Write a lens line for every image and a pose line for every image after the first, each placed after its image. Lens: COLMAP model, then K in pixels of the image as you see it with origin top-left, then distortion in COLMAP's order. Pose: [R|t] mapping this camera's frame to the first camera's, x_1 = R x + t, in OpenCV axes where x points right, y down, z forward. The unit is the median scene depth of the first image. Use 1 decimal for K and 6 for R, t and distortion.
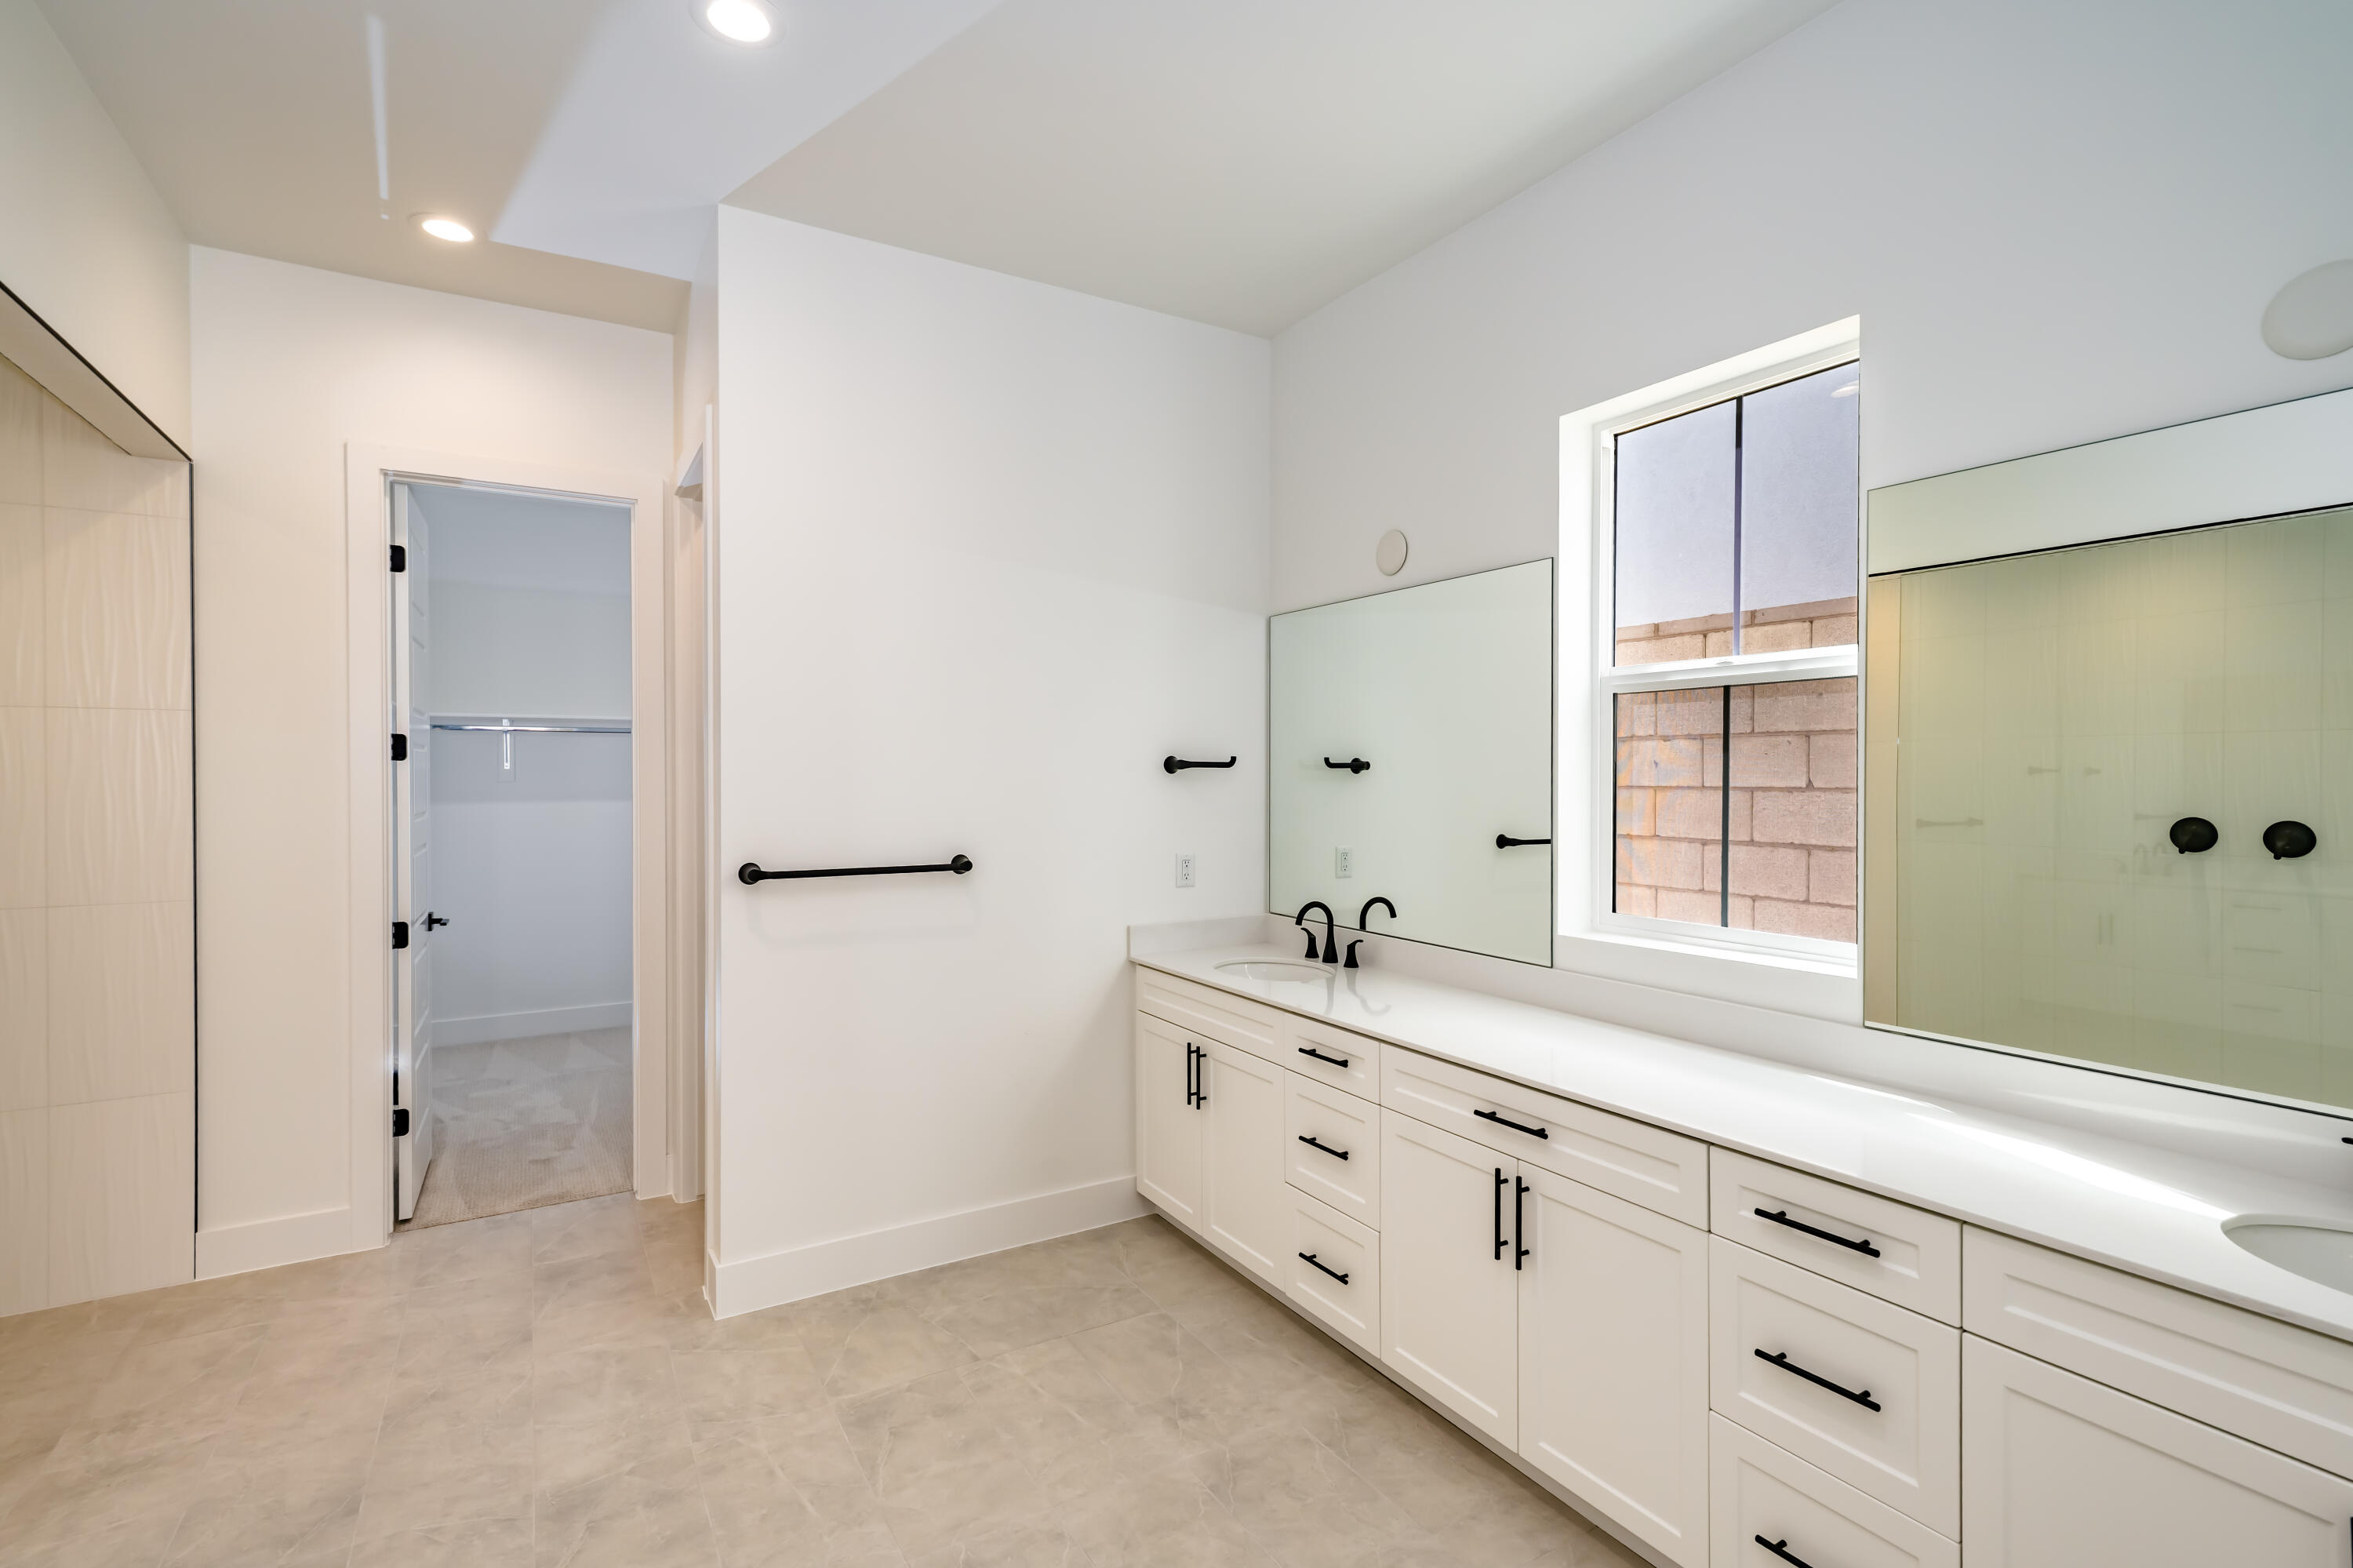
lens RADIAL K [[1156.9, 0, 1181.4], [0, 1156.9, 769.7], [0, 0, 1]] dist [0.003255, 0.001878]
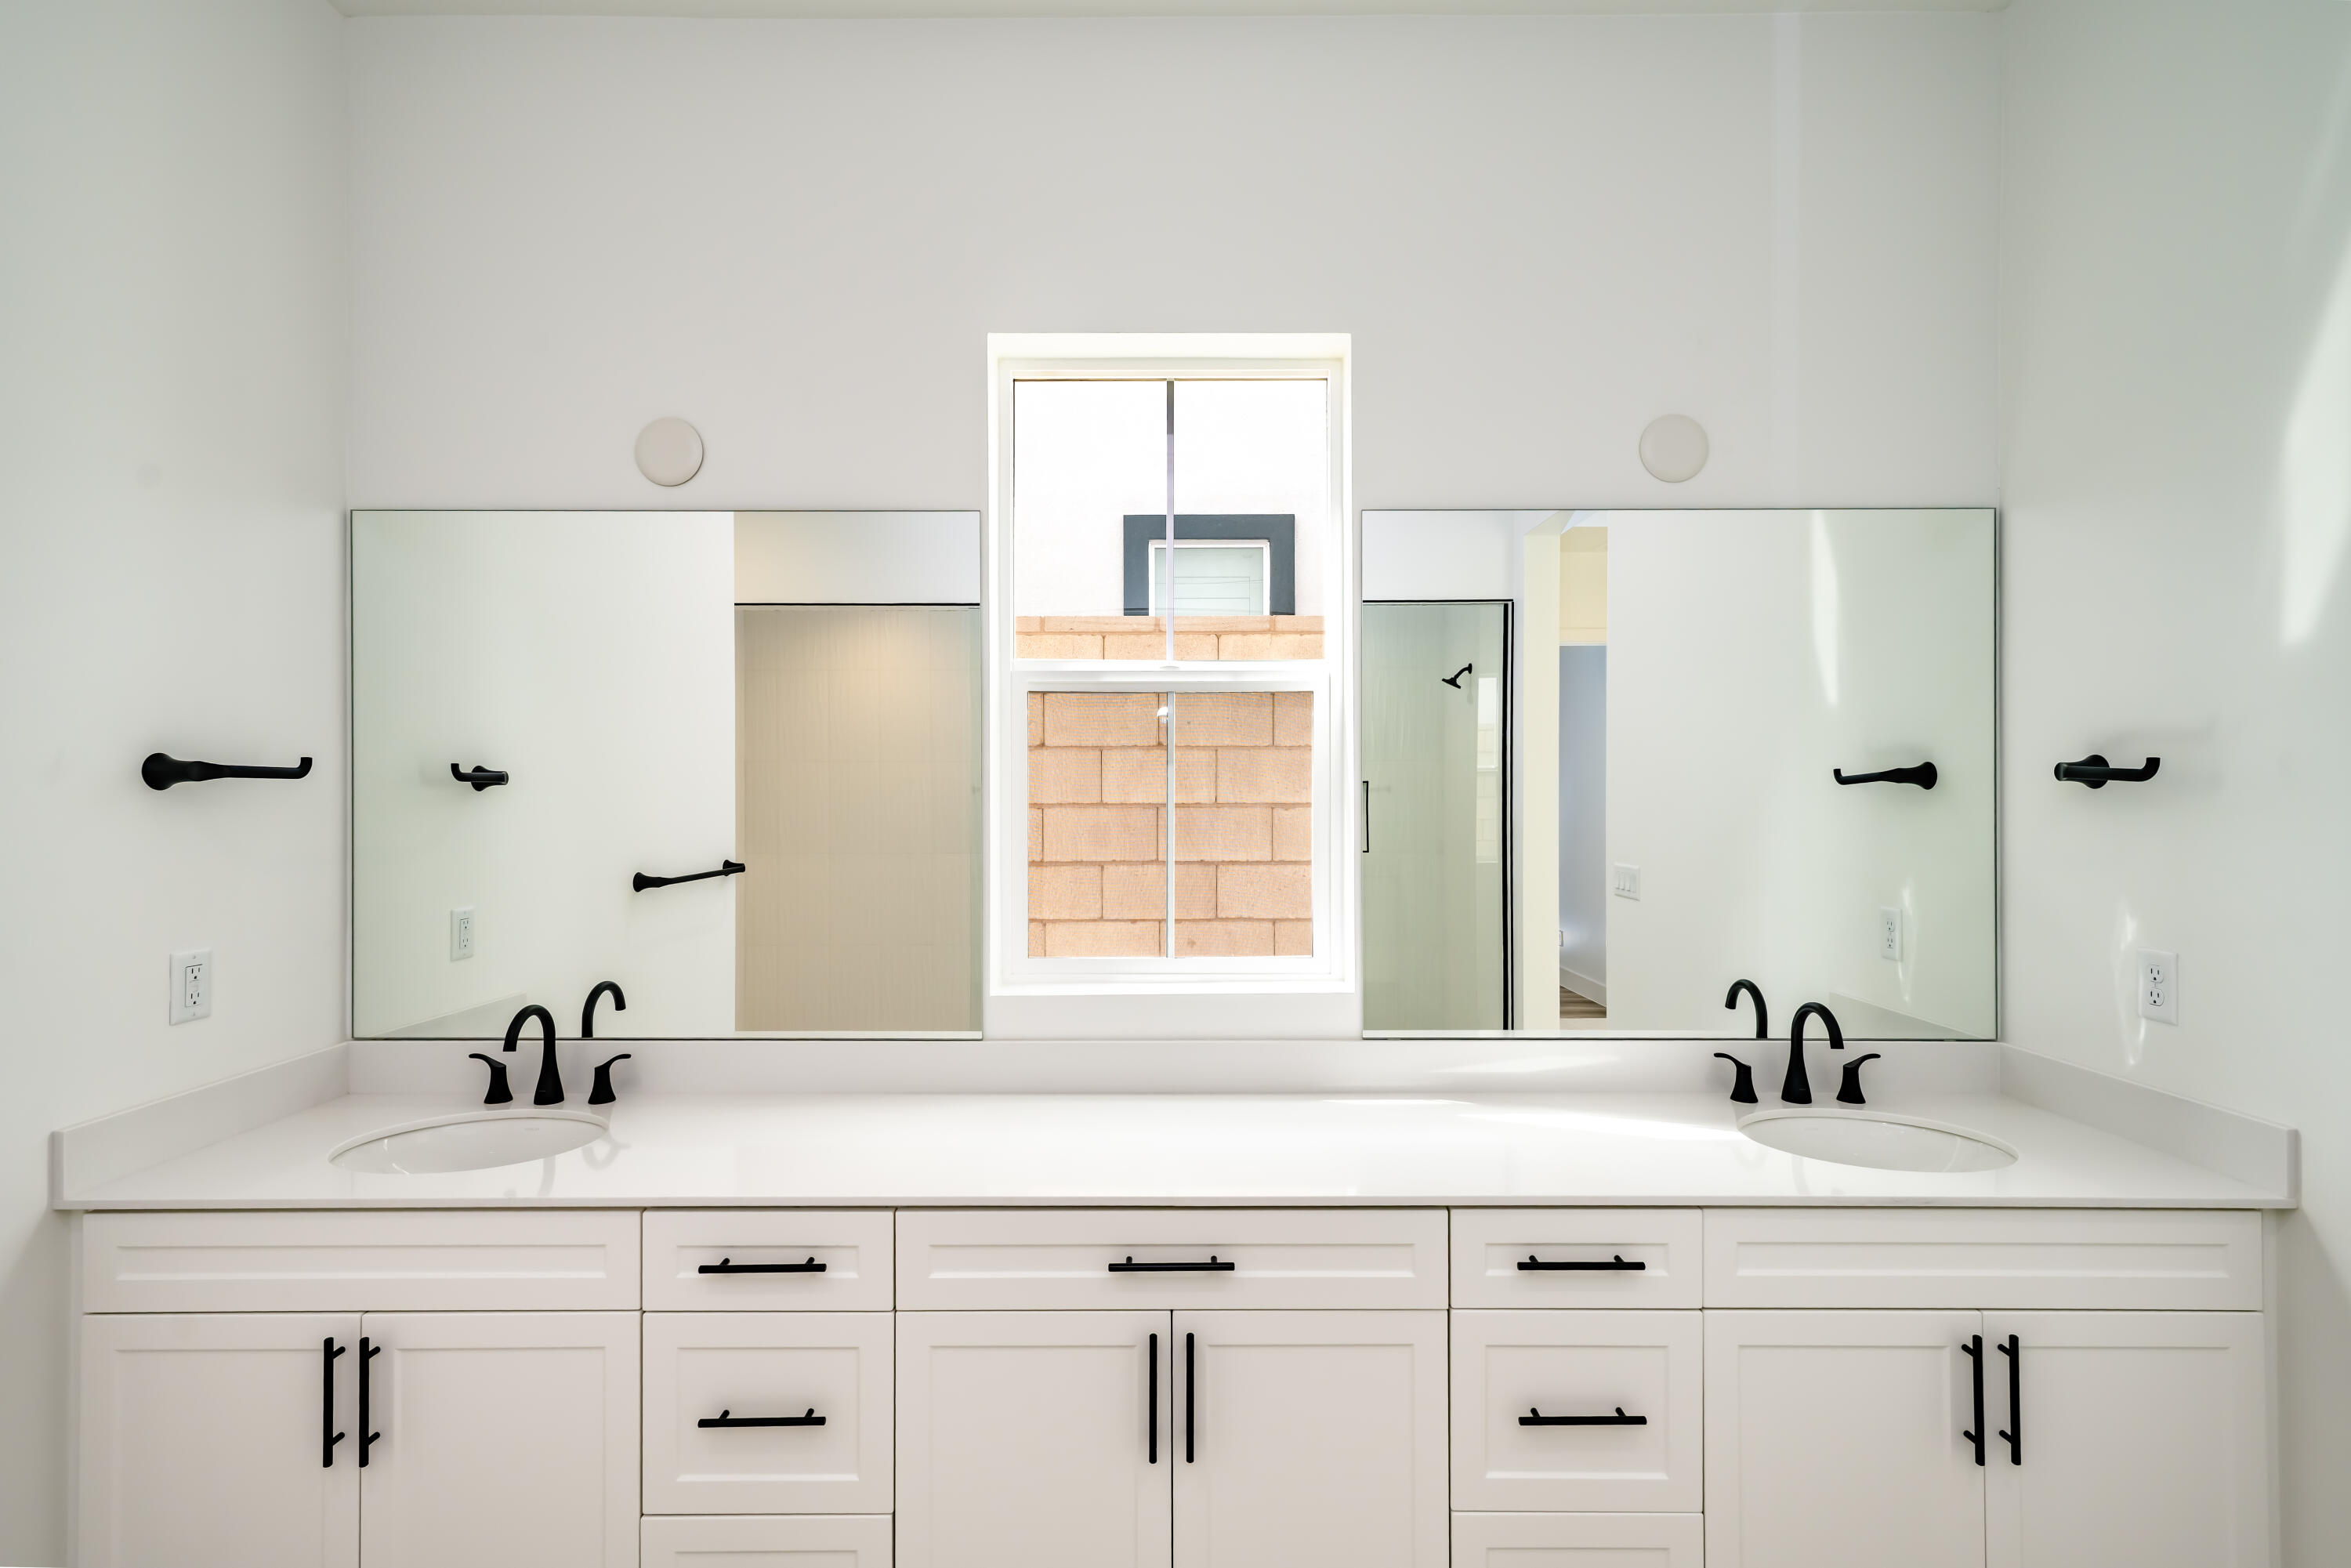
lens RADIAL K [[1155.9, 0, 1180.4], [0, 1155.9, 769.7], [0, 0, 1]] dist [0.003255, 0.001878]
pose [[0.493547, 0.016077, 0.869571, -0.223499], [-0.001714, 0.999845, -0.017513, 0.002821], [-0.869718, 0.007153, 0.493498, 0.398862]]
